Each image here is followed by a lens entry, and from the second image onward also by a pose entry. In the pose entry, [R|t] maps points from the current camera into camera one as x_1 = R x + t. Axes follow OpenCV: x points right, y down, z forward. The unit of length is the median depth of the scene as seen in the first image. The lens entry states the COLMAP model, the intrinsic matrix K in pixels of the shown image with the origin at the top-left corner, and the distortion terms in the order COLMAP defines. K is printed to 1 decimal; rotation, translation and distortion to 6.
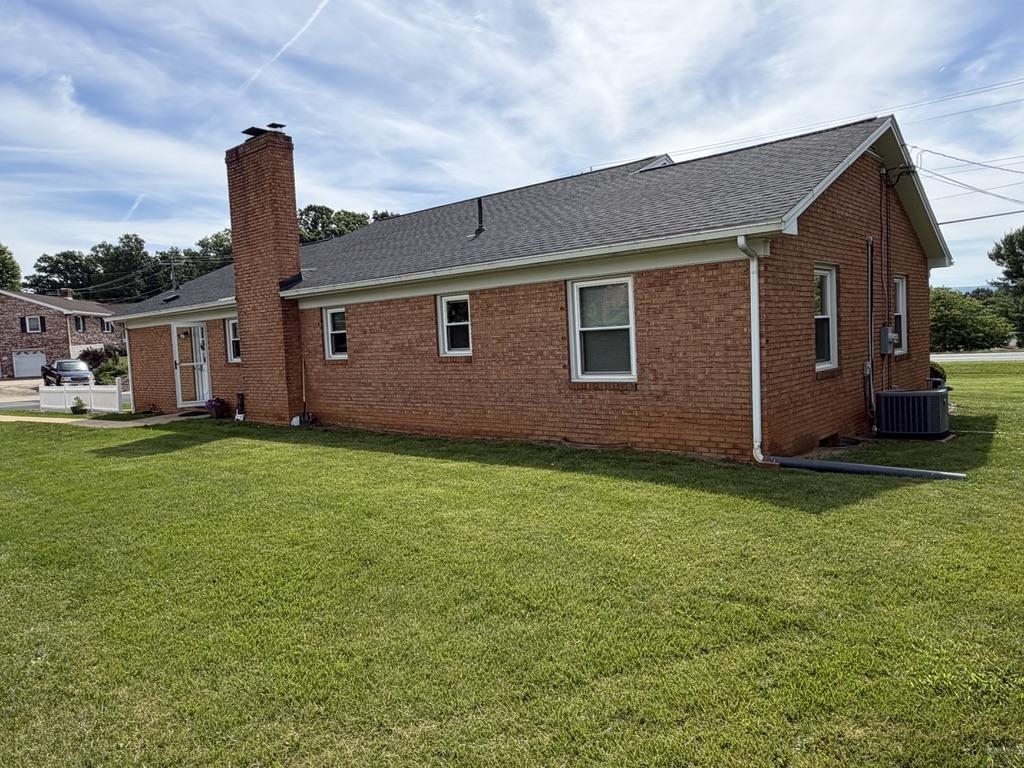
lens RADIAL K [[706.9, 0, 513.4], [0, 706.9, 383.9], [0, 0, 1]] dist [0.004920, -0.000013]
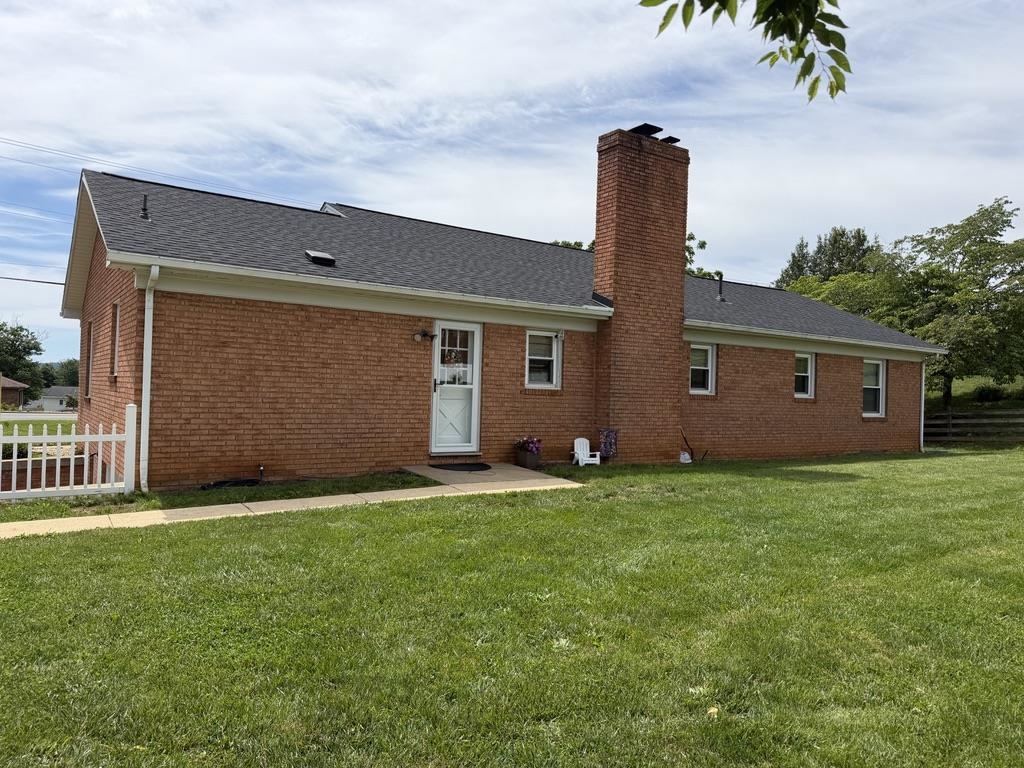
lens RADIAL K [[706.9, 0, 513.3], [0, 706.9, 383.6], [0, 0, 1]] dist [0.004920, -0.000013]
pose [[0.277332, 0.058766, 0.958975, -1.289254], [0.009686, 0.997906, -0.063953, 0.012174], [-0.960725, 0.027025, 0.276182, 0.968753]]
